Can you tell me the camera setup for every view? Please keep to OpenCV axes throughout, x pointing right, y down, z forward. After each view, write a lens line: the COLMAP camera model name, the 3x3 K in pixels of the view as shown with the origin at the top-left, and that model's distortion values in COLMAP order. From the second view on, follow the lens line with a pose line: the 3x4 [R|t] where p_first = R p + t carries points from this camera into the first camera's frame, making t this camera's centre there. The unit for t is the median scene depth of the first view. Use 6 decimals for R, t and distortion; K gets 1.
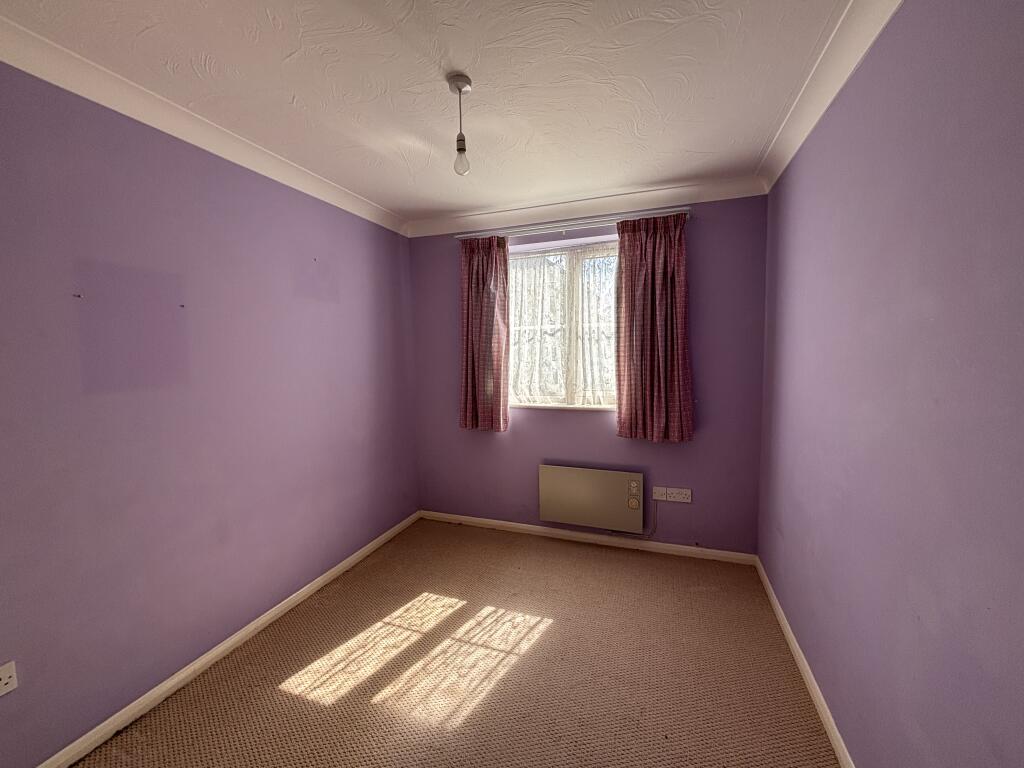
lens RADIAL K [[406.1, 0, 509.2], [0, 406.1, 384.4], [0, 0, 1]] dist [-0.001052, -0.000245]
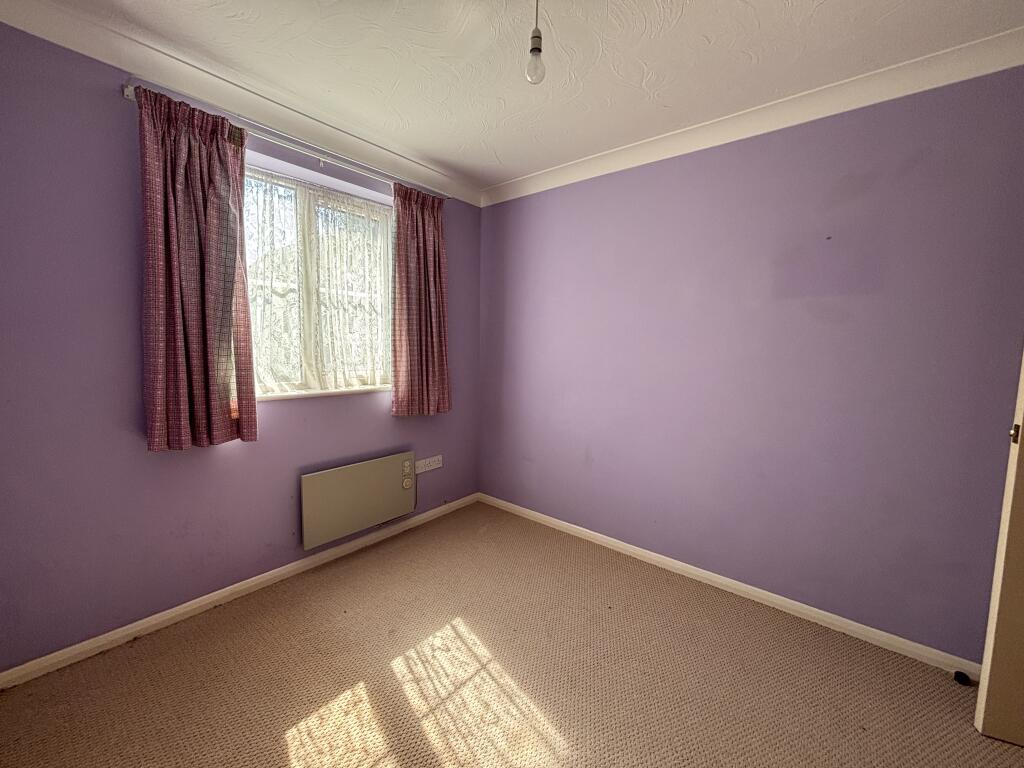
lens RADIAL K [[406.1, 0, 509.2], [0, 406.1, 384.4], [0, 0, 1]] dist [-0.001052, -0.000245]
pose [[0.351209, -0.068707, 0.933773, -0.528250], [0.047237, 0.997334, 0.055617, 0.015313], [-0.935105, 0.024576, 0.353519, 0.450483]]
